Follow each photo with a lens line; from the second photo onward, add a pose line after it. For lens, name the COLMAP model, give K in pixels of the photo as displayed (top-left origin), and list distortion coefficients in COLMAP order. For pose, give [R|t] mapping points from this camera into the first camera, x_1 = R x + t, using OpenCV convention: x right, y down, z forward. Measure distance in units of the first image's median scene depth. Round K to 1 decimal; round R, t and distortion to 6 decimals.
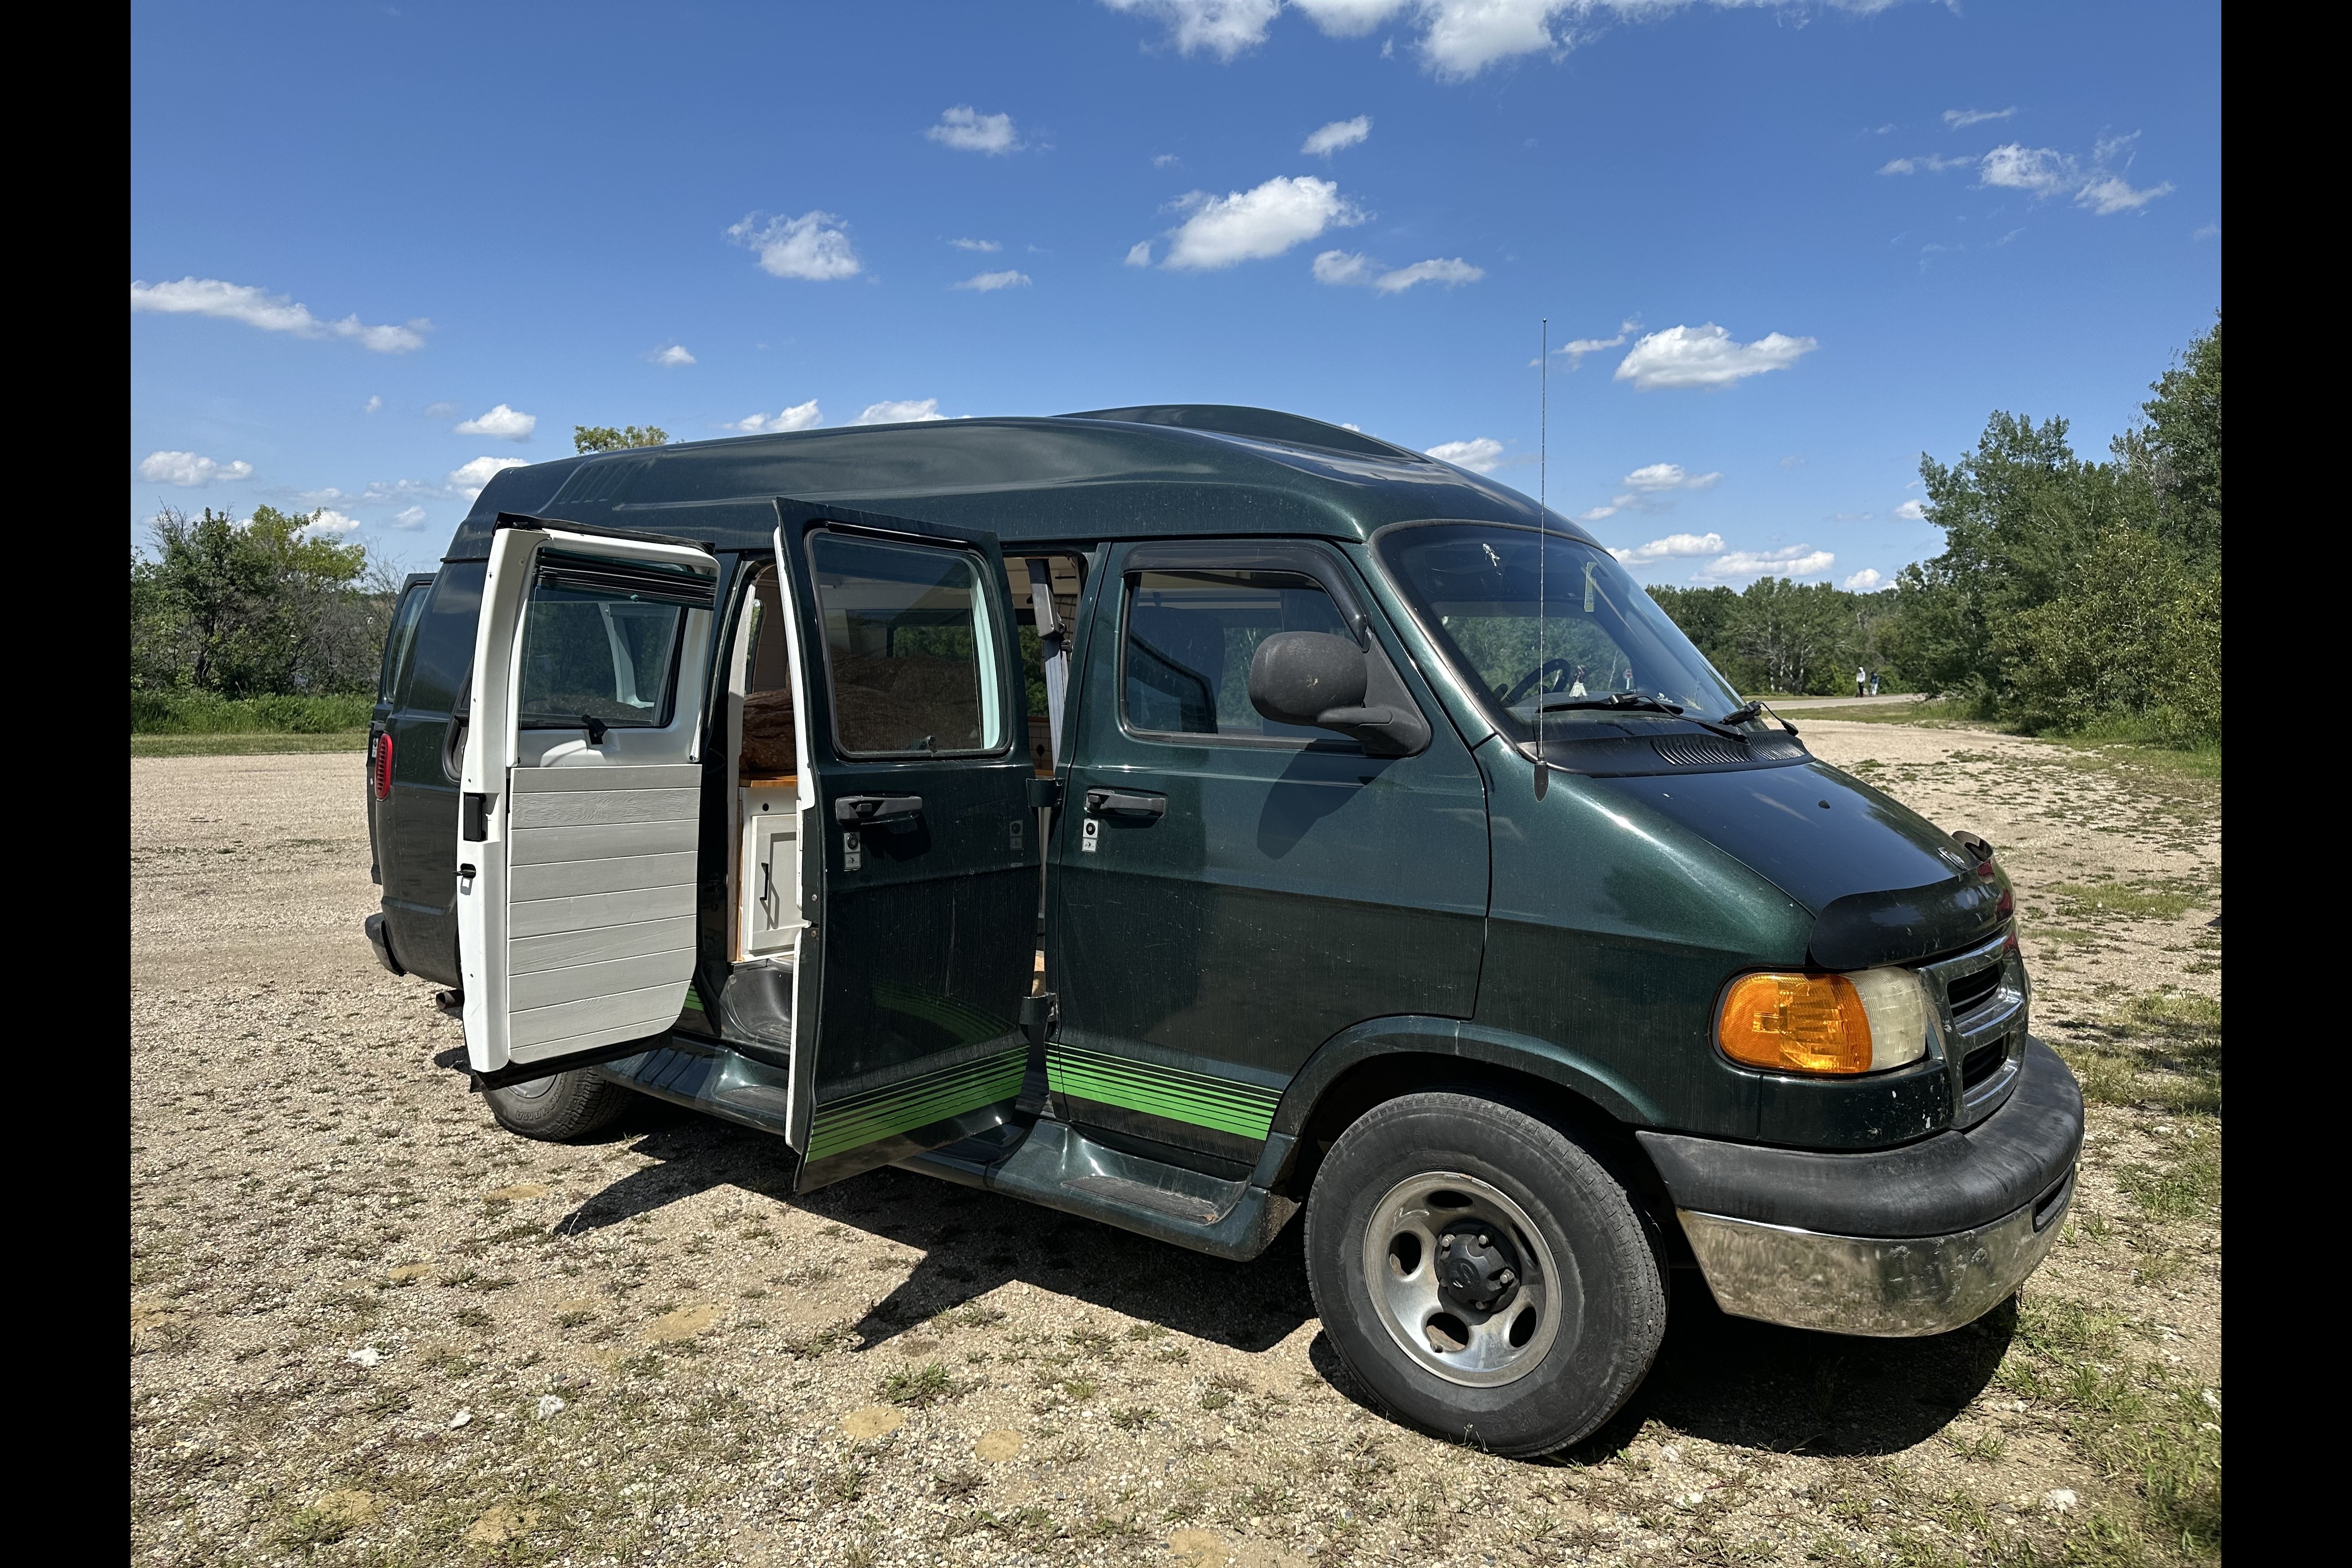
lens RADIAL K [[1495.7, 0, 1176.0], [0, 1495.7, 784.0], [0, 0, 1]] dist [-0.009654, -0.002087]
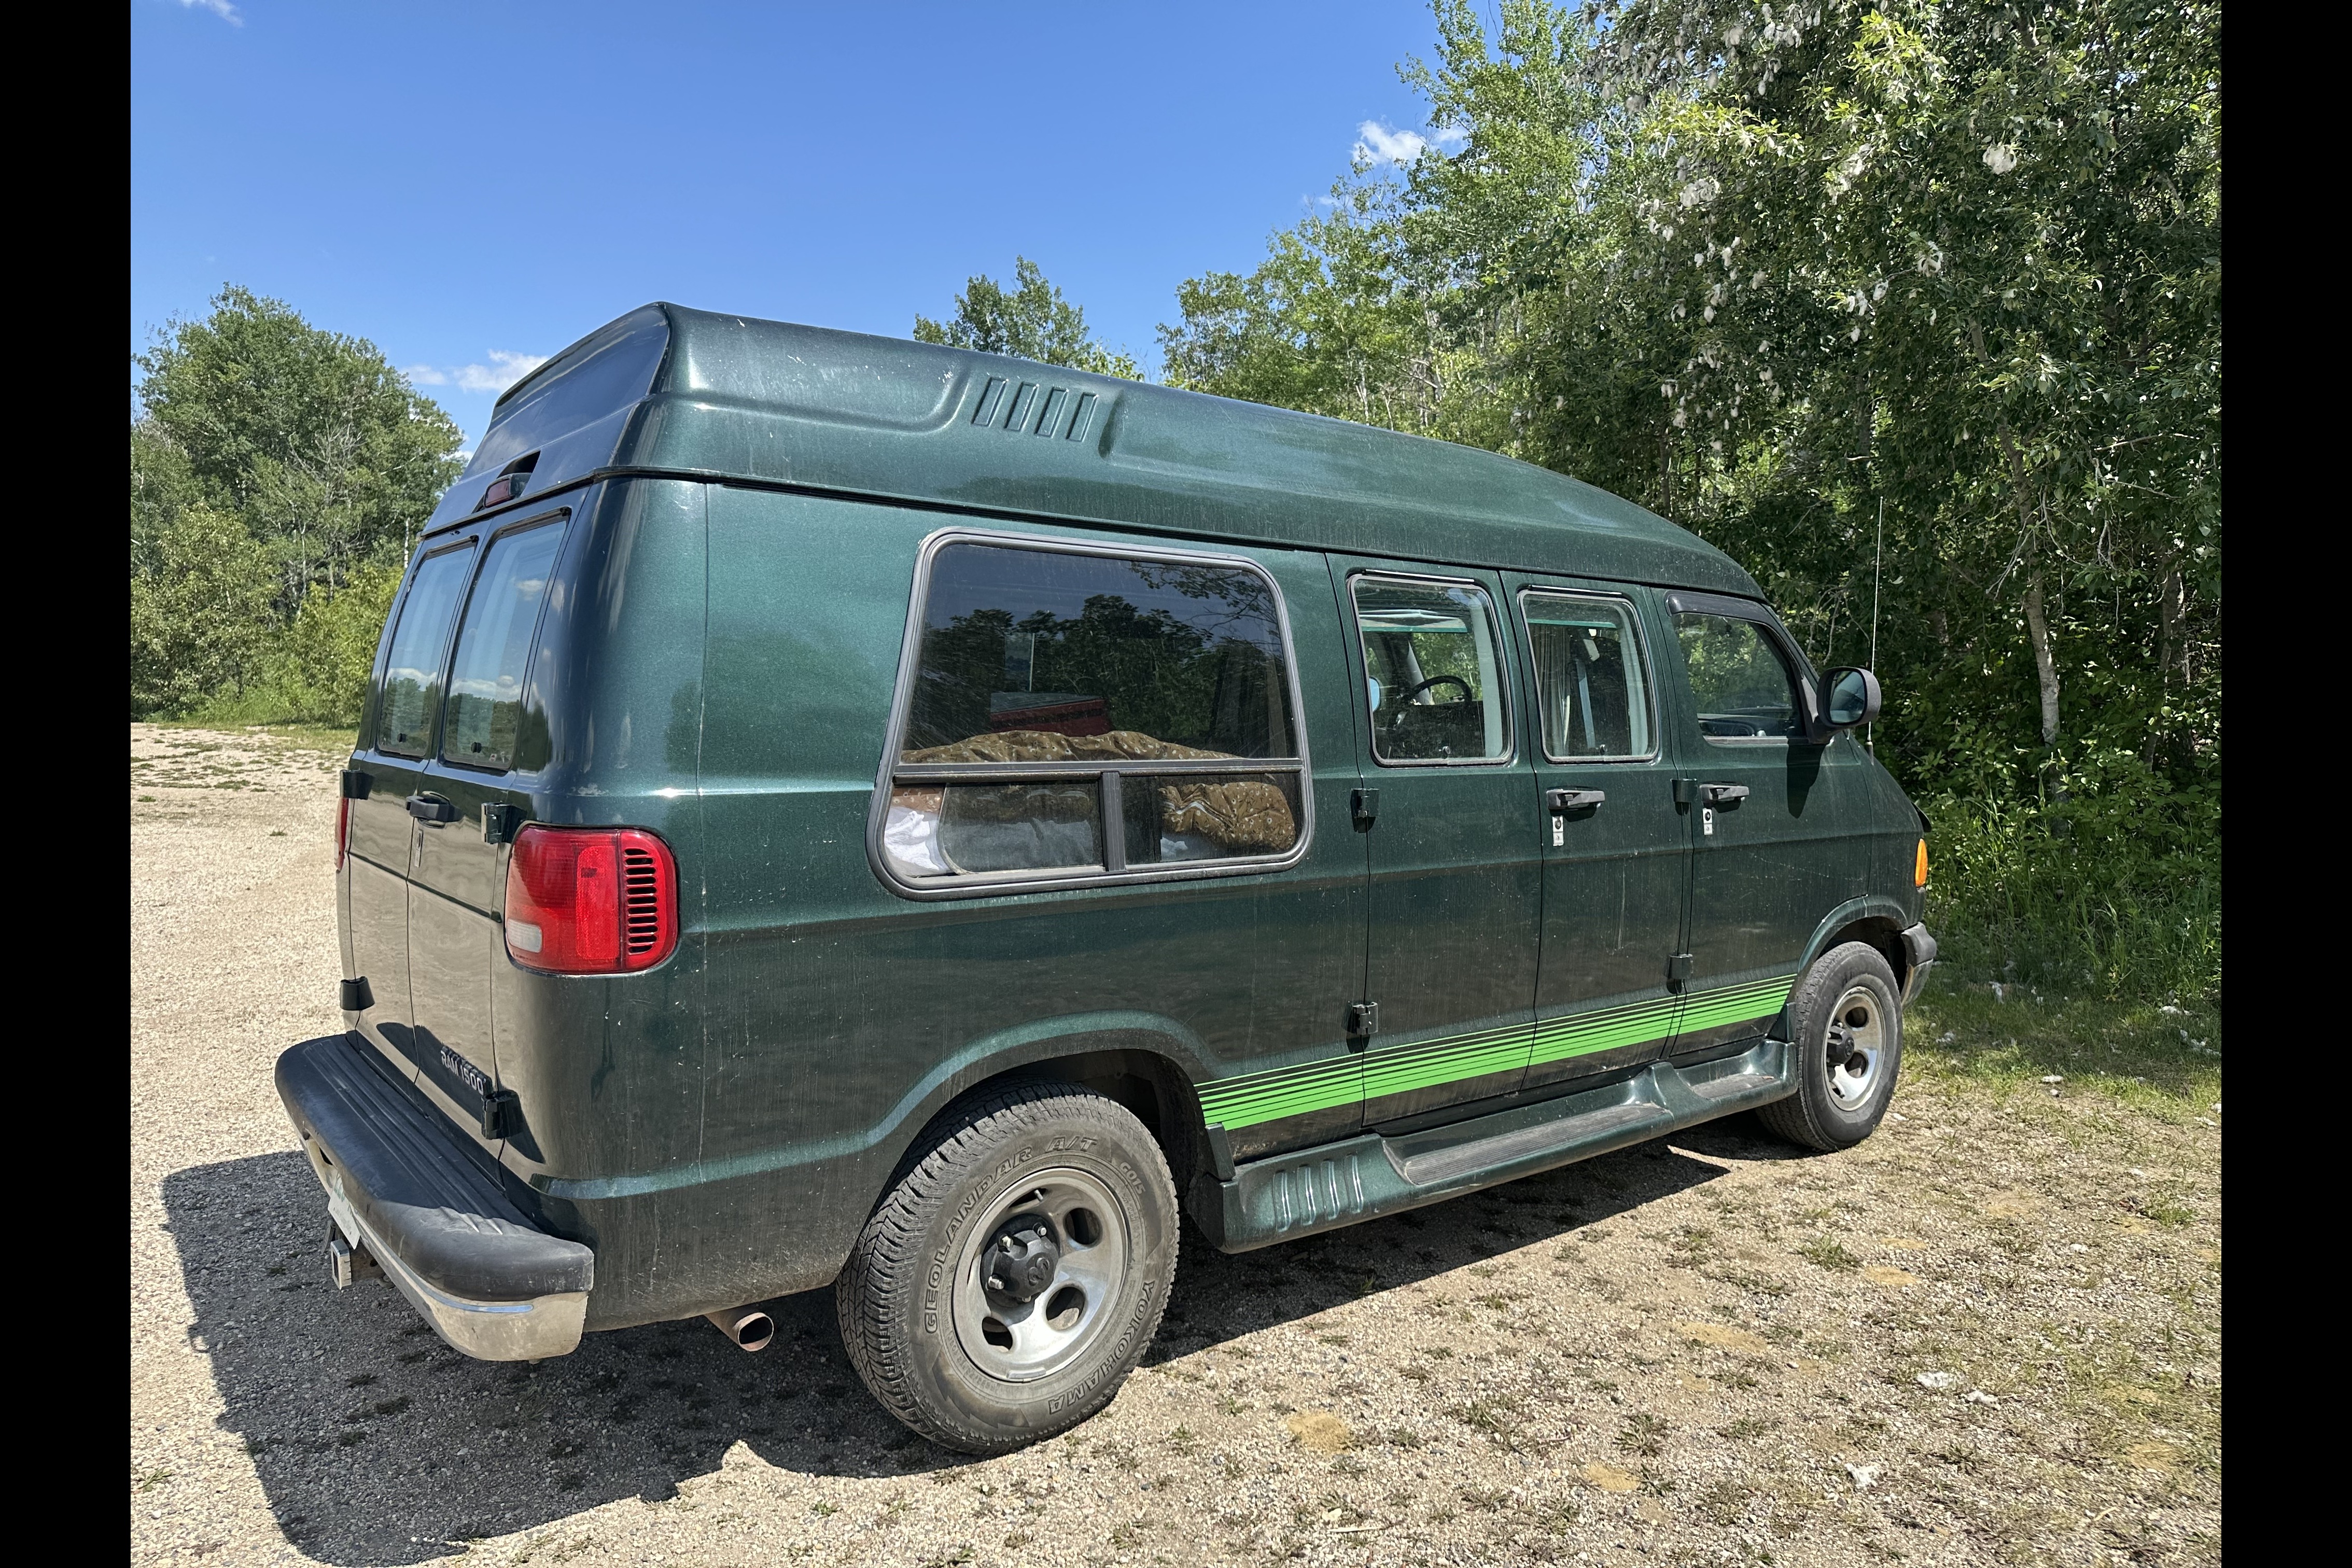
lens RADIAL K [[1495.7, 0, 1176.0], [0, 1495.7, 784.0], [0, 0, 1]] dist [-0.009654, -0.002087]
pose [[0.286799, -0.075476, 0.955013, -1.415085], [0.060149, 0.996343, 0.060680, -0.103485], [-0.956101, 0.040040, 0.290290, 1.067218]]
